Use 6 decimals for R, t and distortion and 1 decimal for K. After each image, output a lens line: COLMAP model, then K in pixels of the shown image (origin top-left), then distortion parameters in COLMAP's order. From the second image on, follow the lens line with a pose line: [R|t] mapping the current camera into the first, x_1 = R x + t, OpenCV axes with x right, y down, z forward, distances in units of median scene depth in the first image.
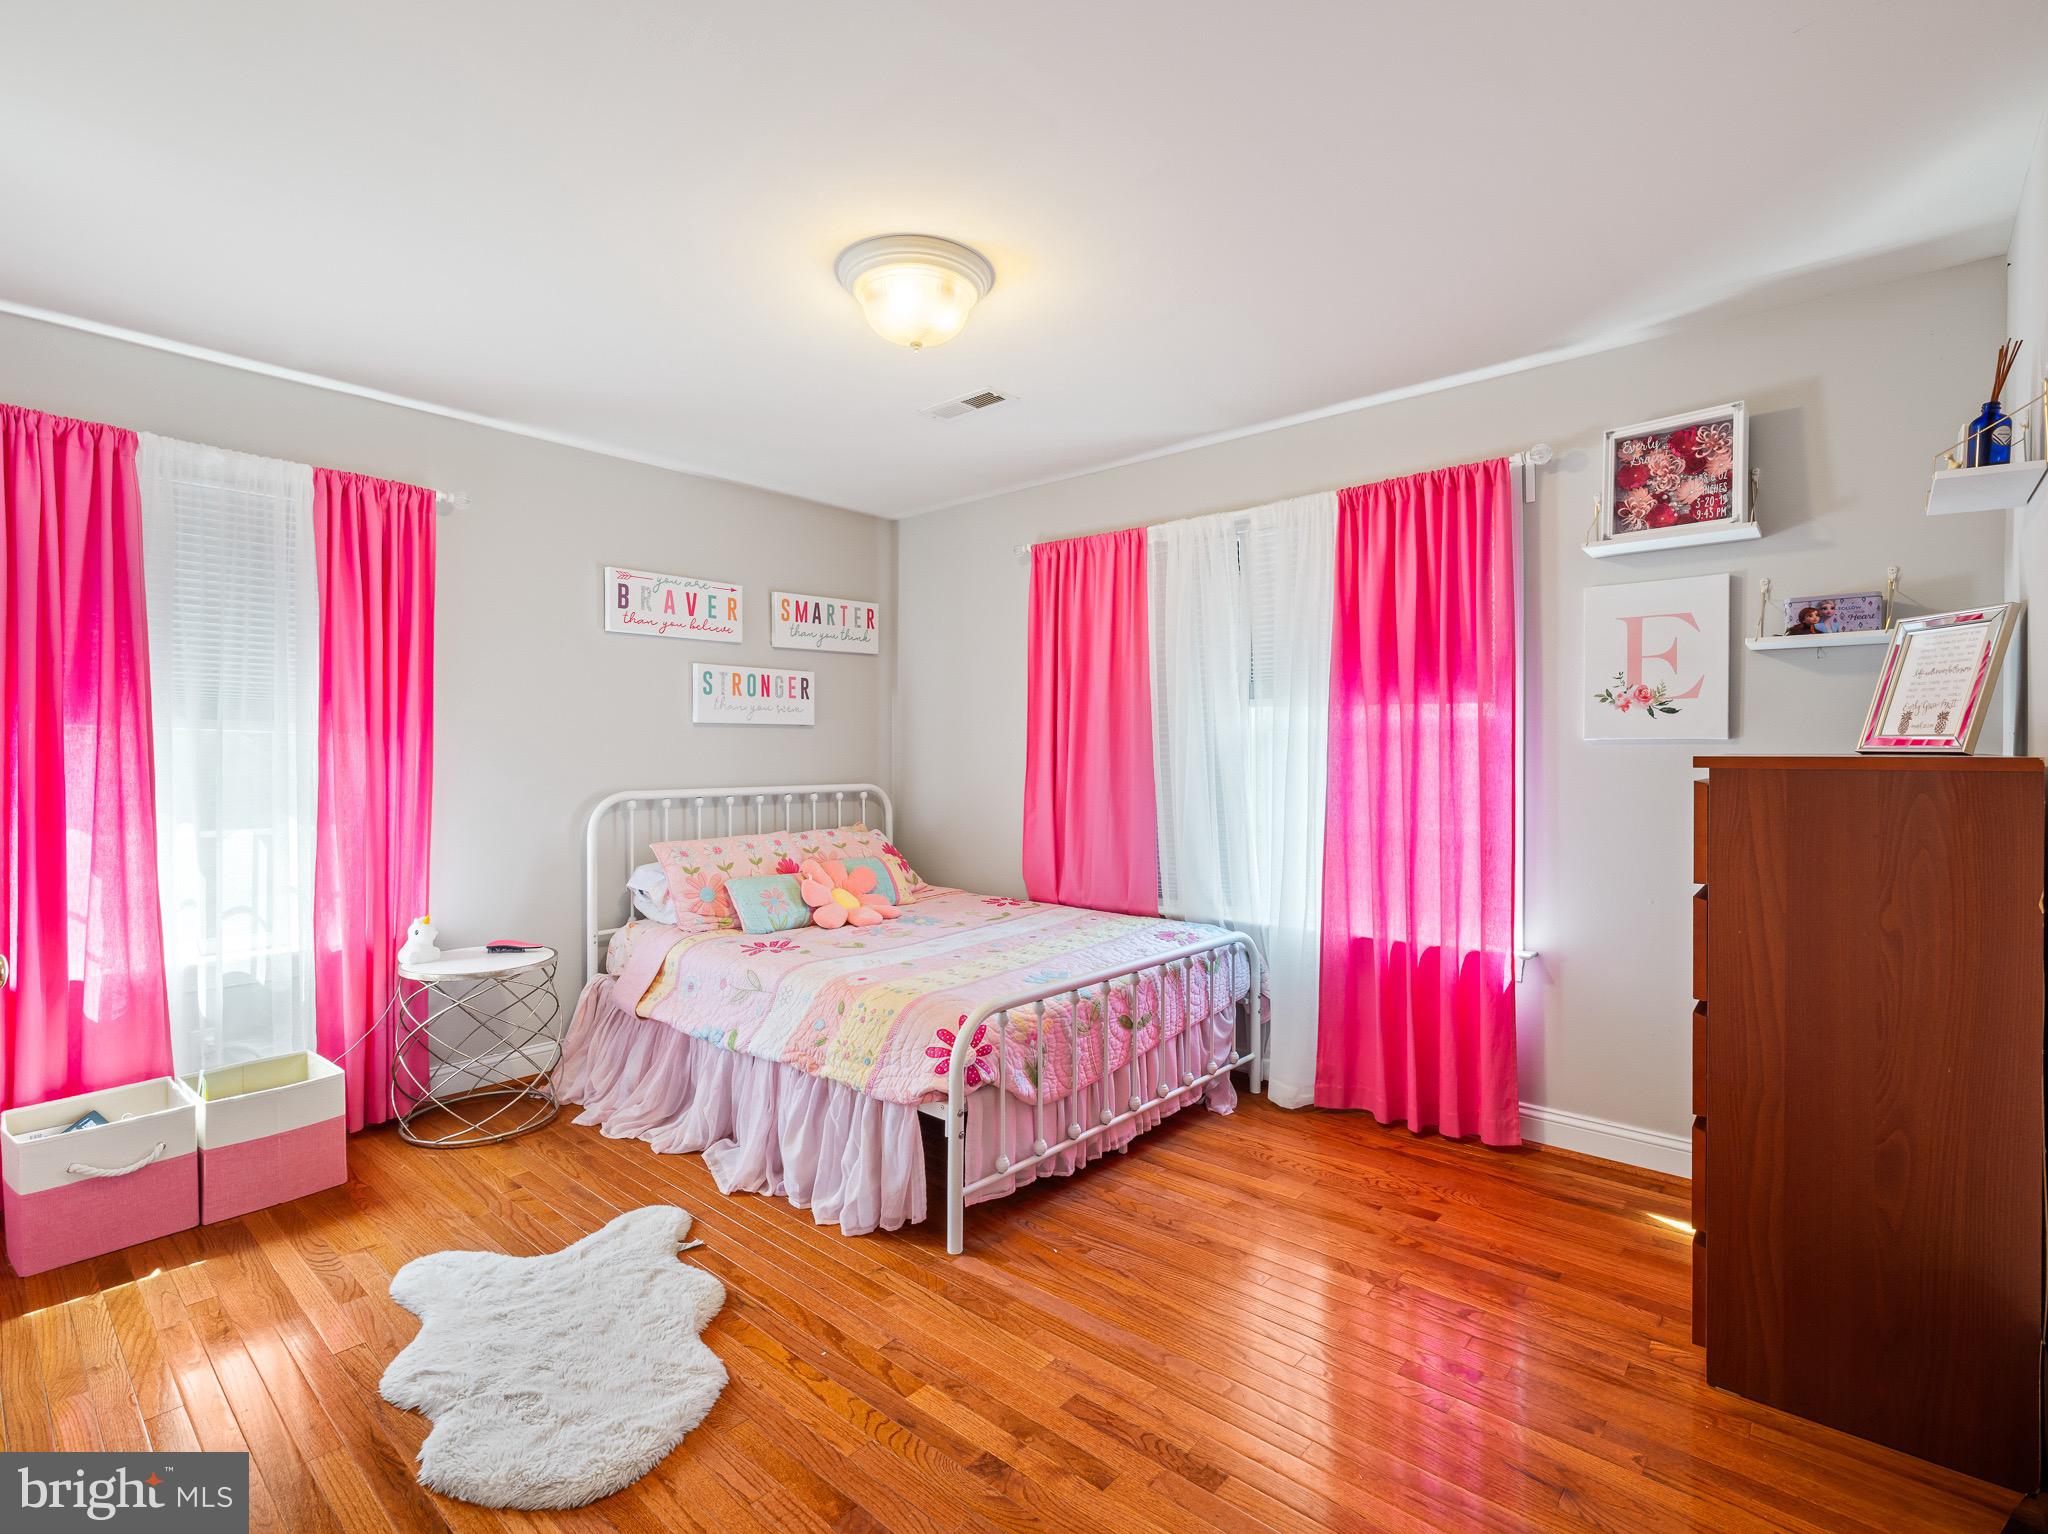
lens RADIAL K [[969.2, 0, 1023.3], [0, 969.2, 751.1], [0, 0, 1]] dist [0.002637, 0.001674]
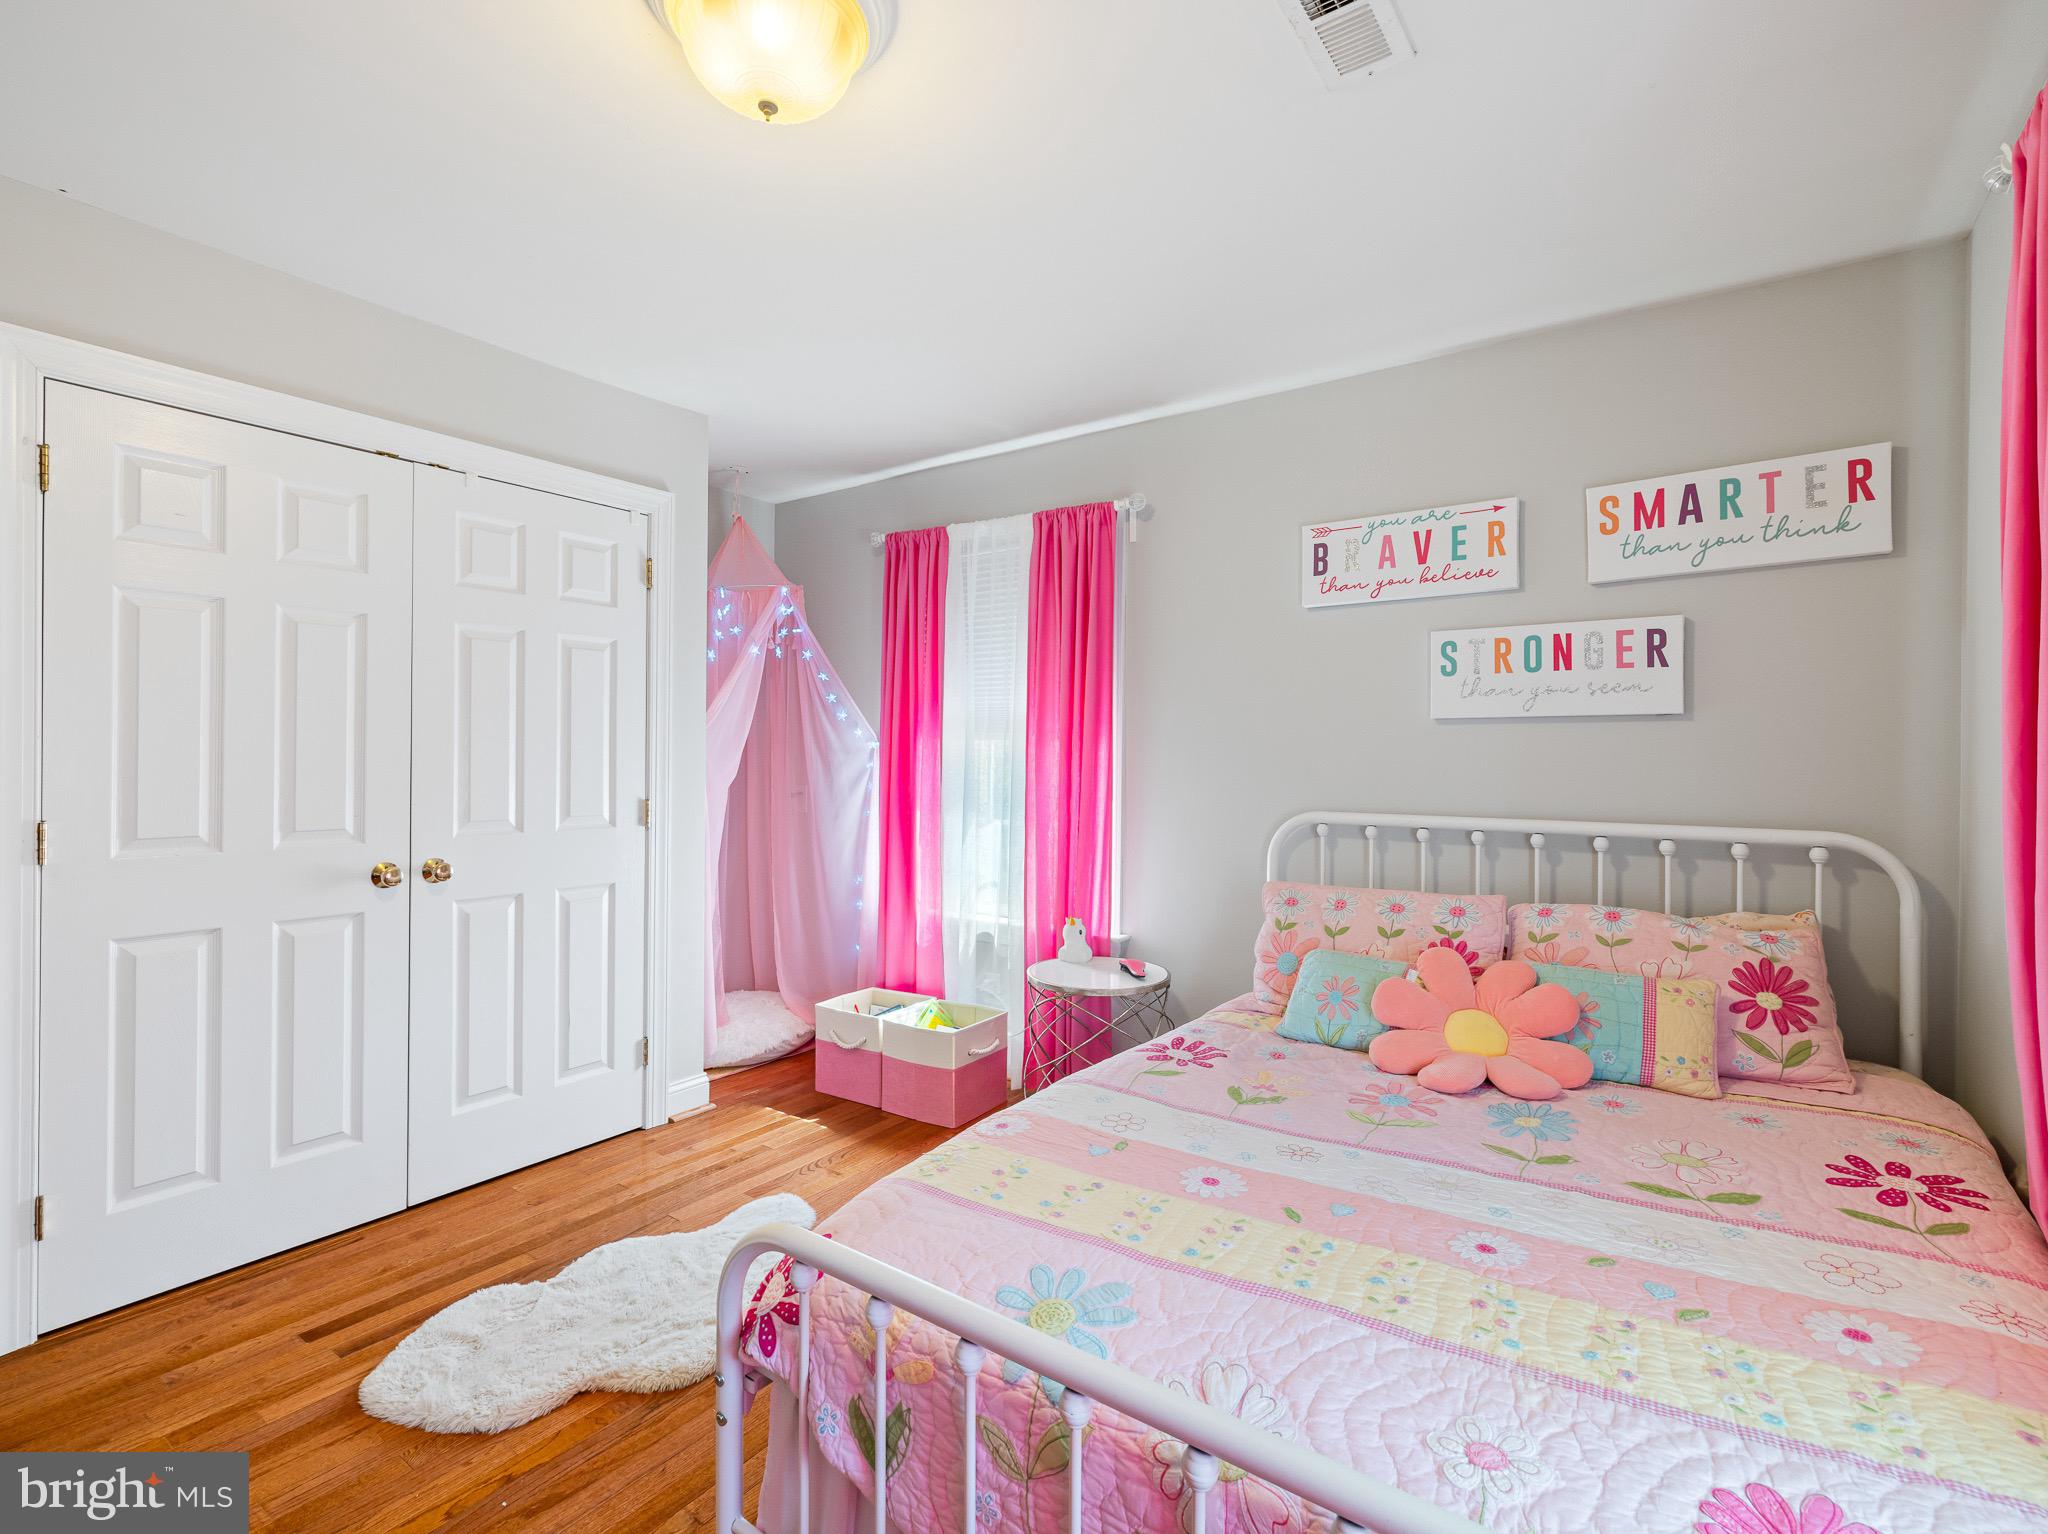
lens RADIAL K [[969.2, 0, 1023.3], [0, 969.2, 751.1], [0, 0, 1]] dist [0.002637, 0.001674]
pose [[0.104436, -0.001162, -0.994531, 0.308131], [-0.003082, 0.999994, -0.001492, -0.004433], [0.994527, 0.003221, 0.104432, 0.634307]]
